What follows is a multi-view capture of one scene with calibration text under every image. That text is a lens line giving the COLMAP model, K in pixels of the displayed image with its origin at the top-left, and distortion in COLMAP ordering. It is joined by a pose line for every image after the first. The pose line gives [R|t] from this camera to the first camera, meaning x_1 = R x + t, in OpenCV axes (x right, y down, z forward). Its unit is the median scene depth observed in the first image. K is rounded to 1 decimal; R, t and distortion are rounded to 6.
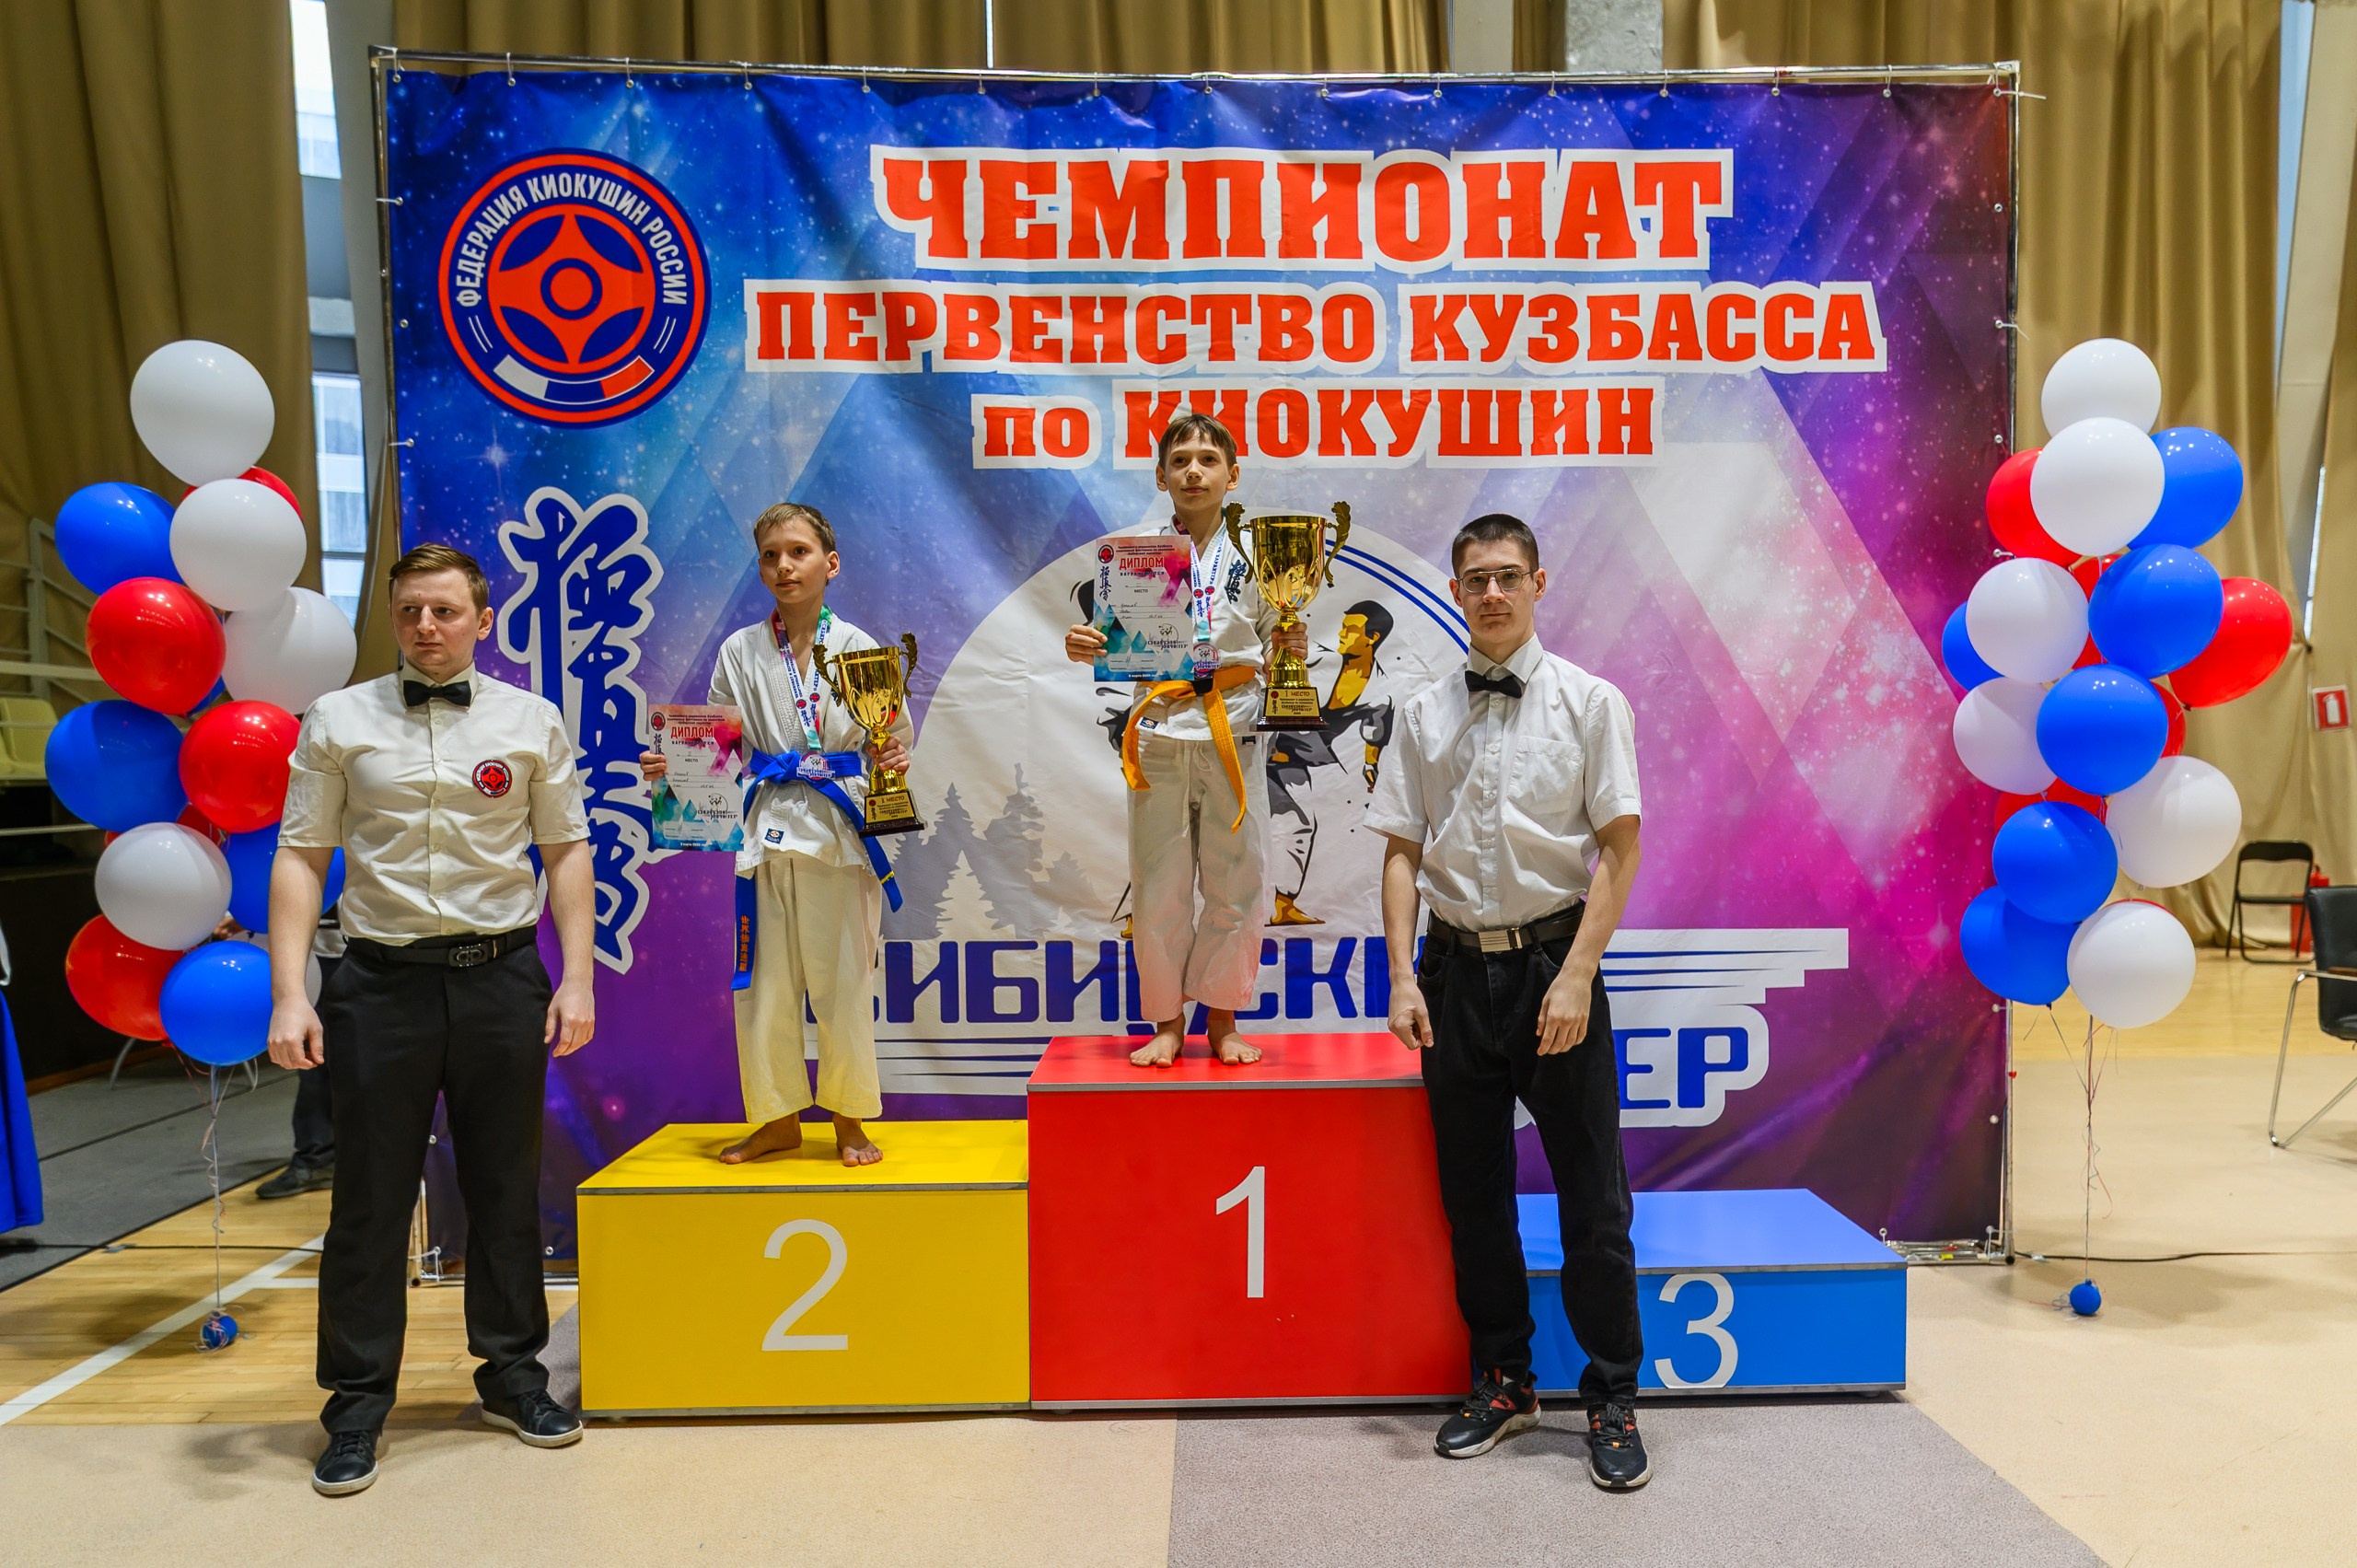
lens RADIAL K [[1705.8, 0, 1273.0], [0, 1705.8, 843.0], [0, 0, 1]] dist [0.004566, -0.006931]
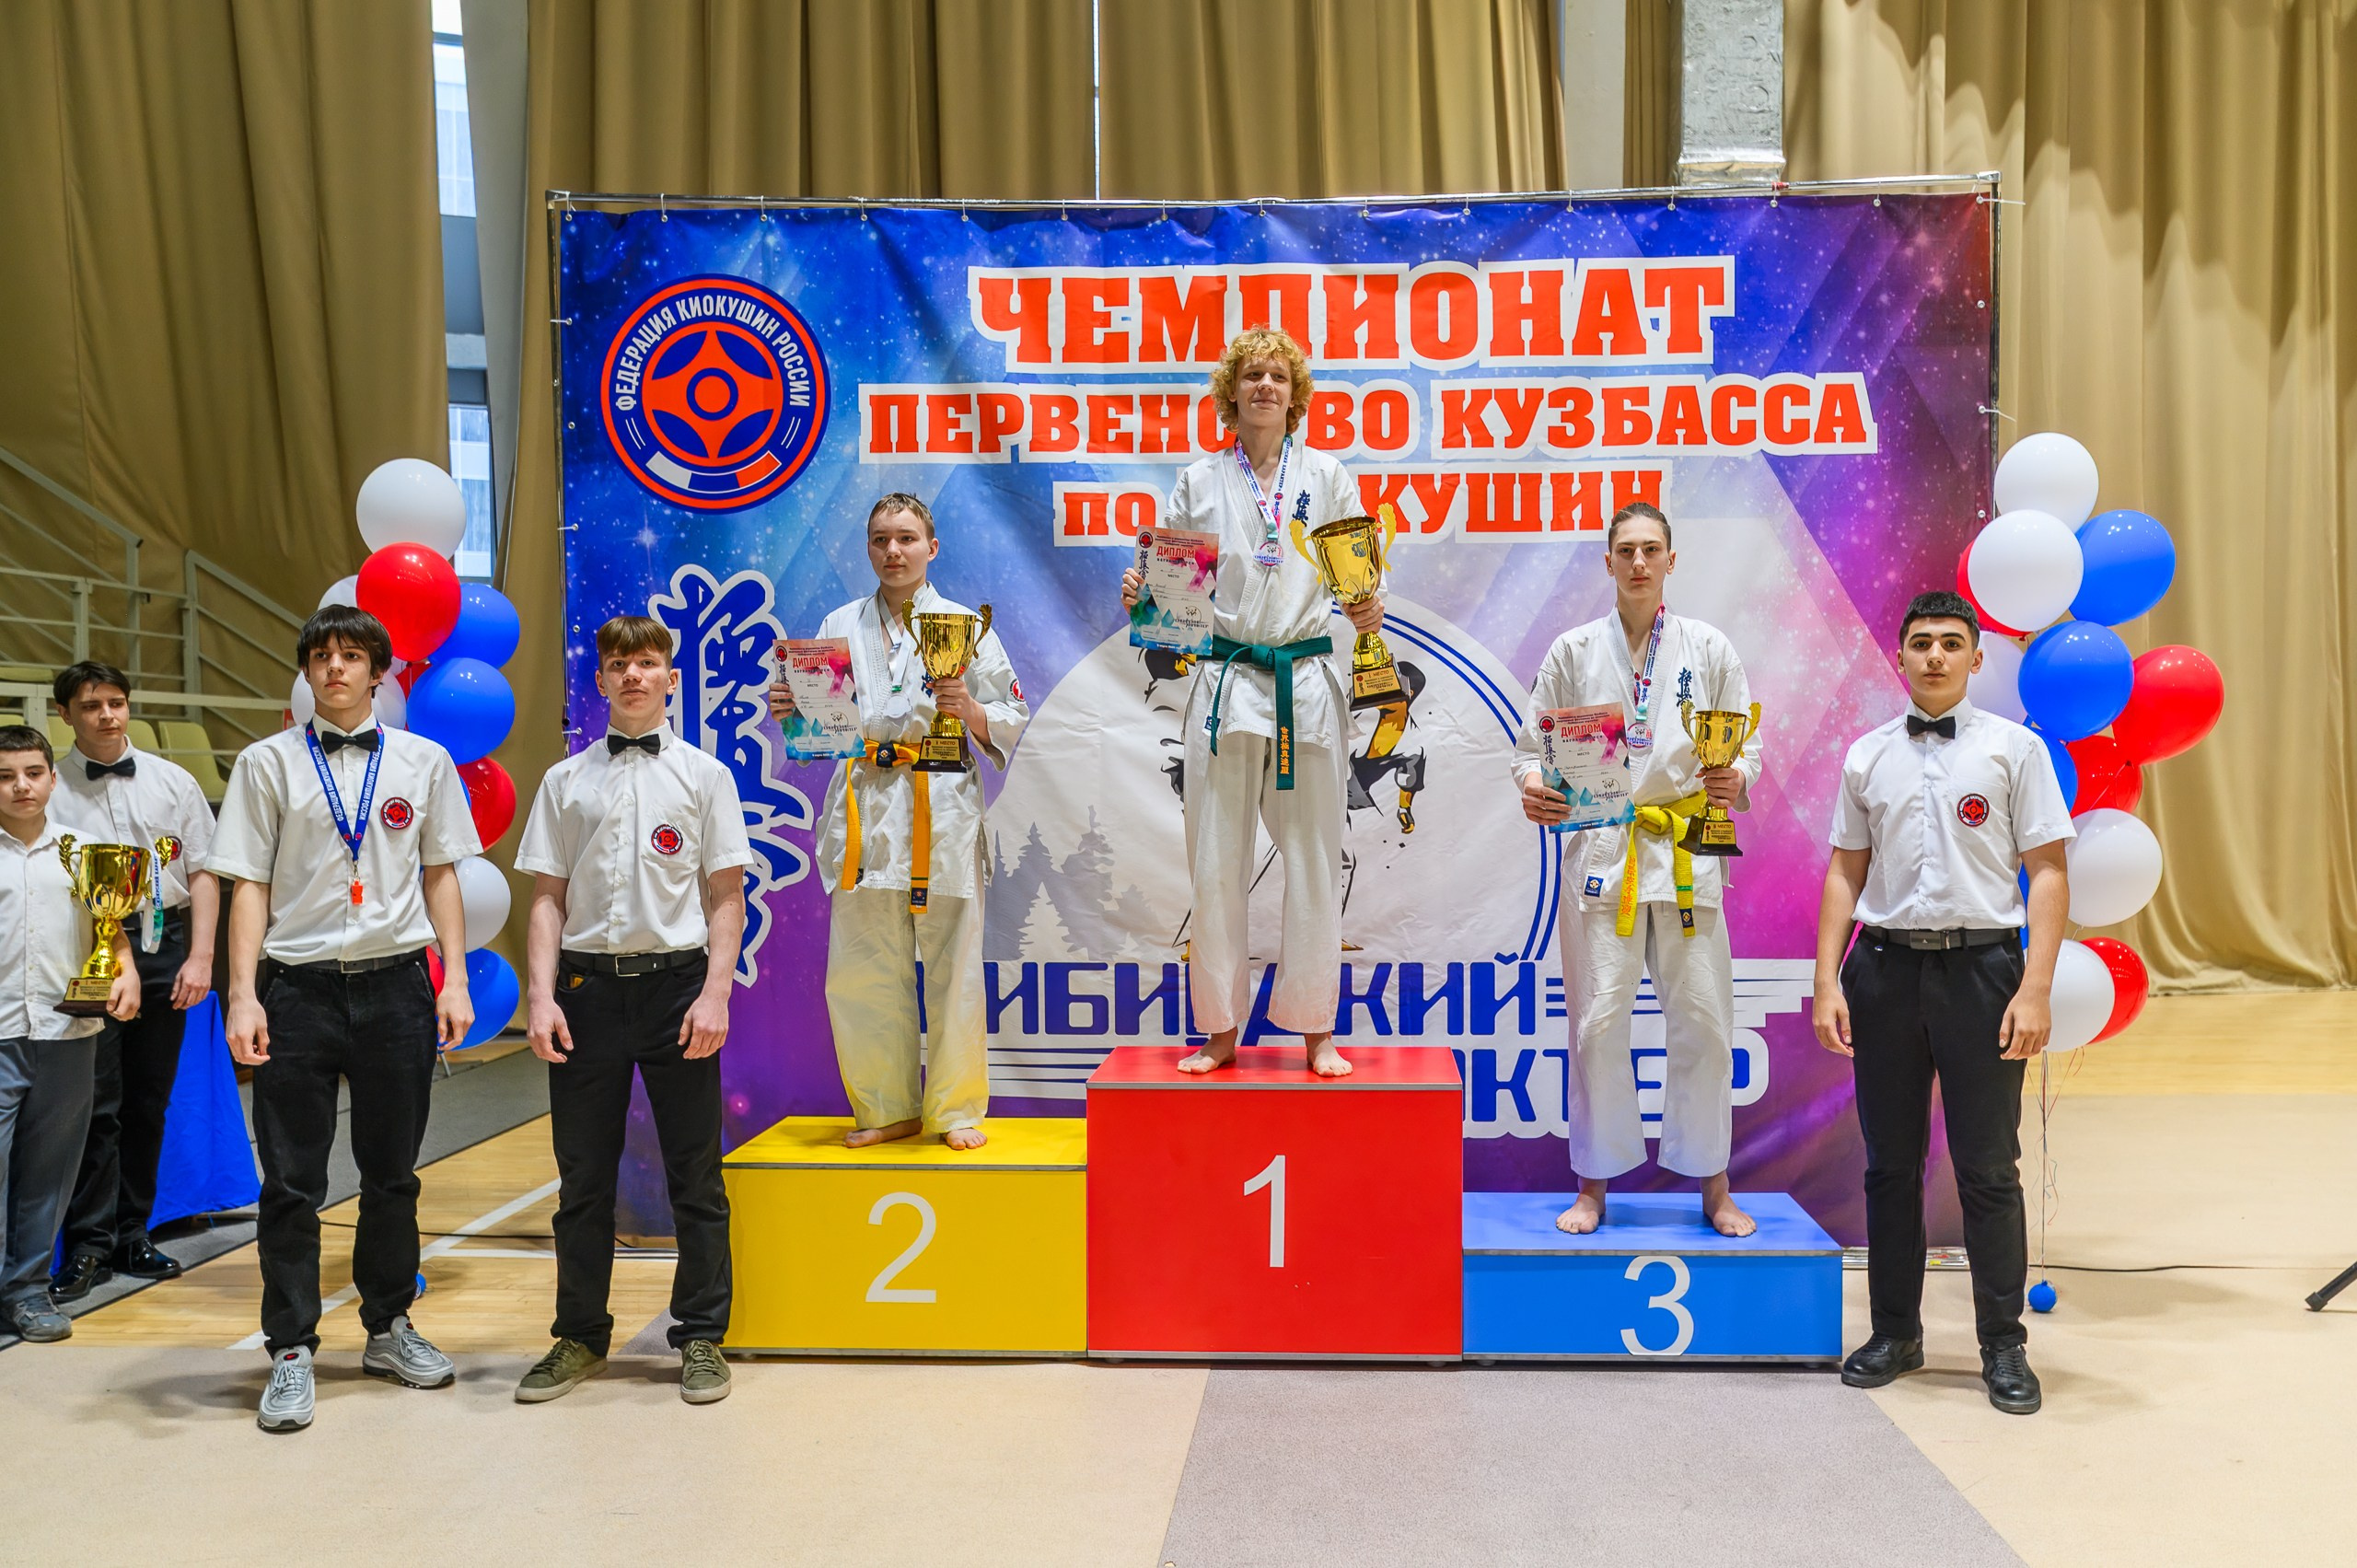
lens RADIAL K [[1919.2, 0, 1295.0], [0, 1919.2, 833.9], [0, 0, 1]] dist [-0.010960, 0.017159]
pose [[0.997493, 0.006409, -0.070469, 0.075147], [-0.007263, 0.999903, -0.011872, -0.013768], [0.070386, 0.012354, 0.997443, -0.260227]]
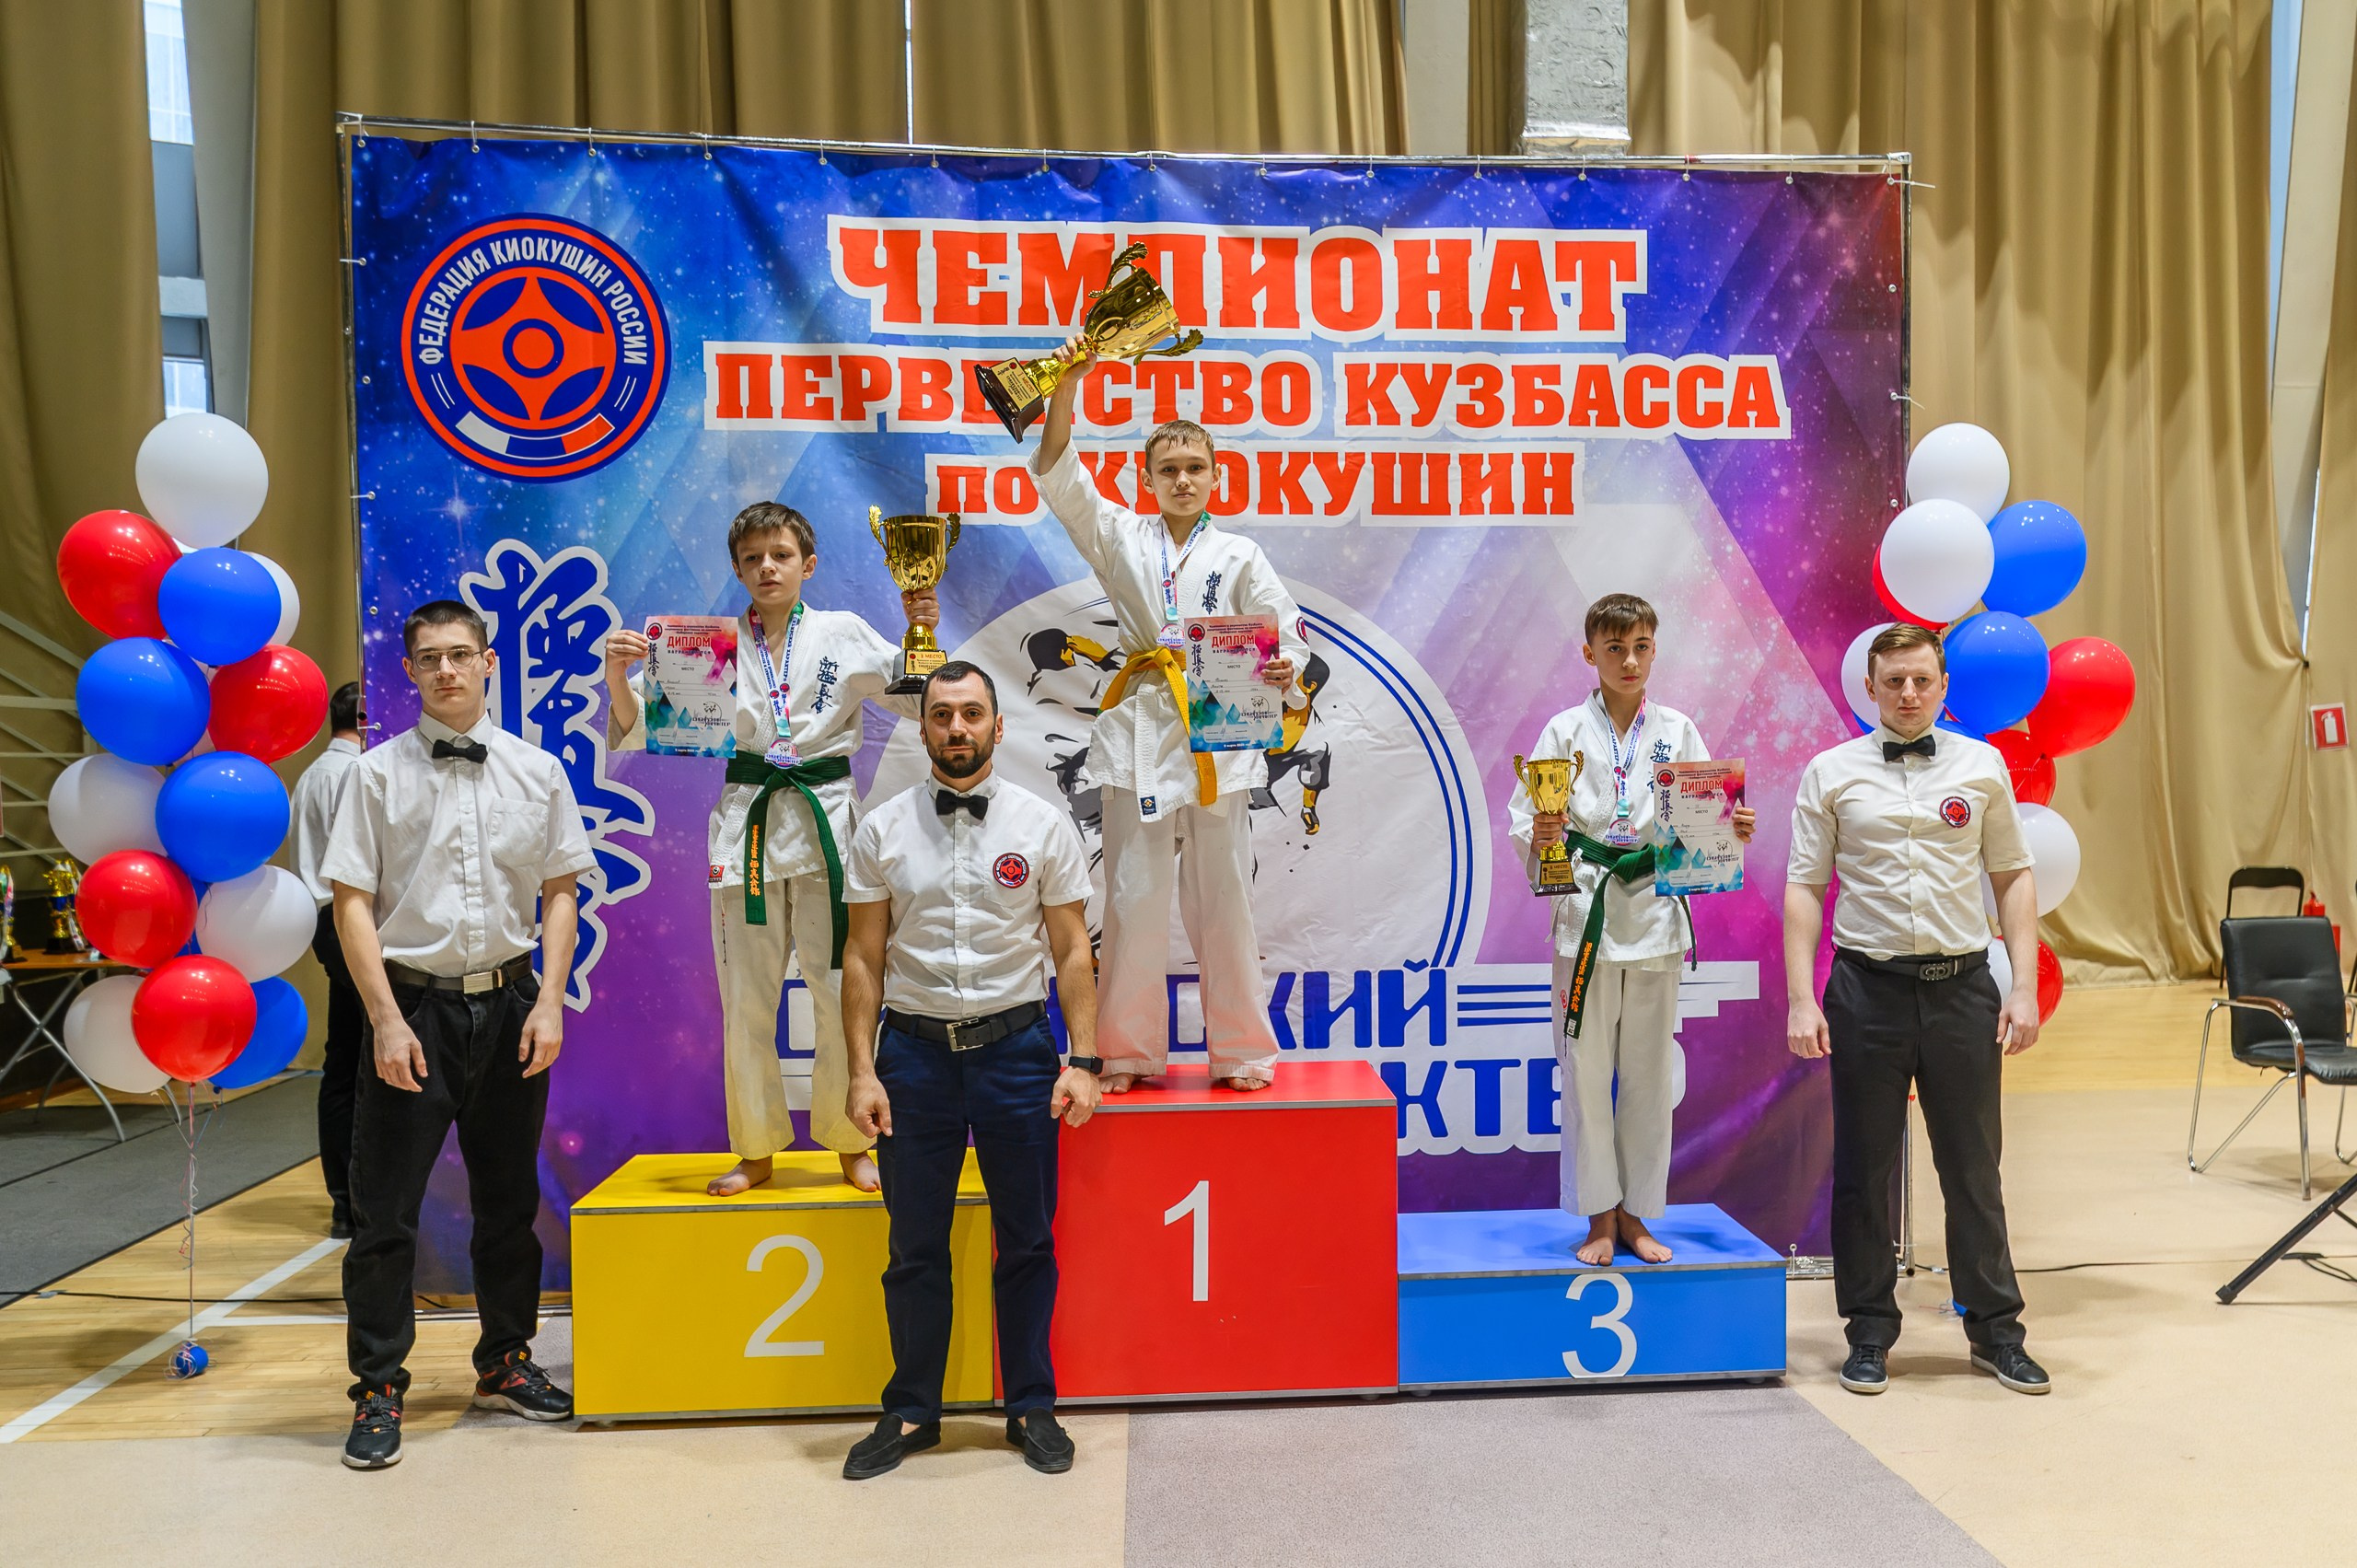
lens RADIAL K [[2019.2, 0, 1347.9], [0, 2019.2, 849.2], [0, 0, 1]] dist [-0.003864, 0.003077]
pose [[0.997822, -0.002039, 0.065932, -0.000593], [0.002499, 0.999973, -0.006898, -0.011882], [-0.065916, 0.007048, 0.997800, -0.243803]]
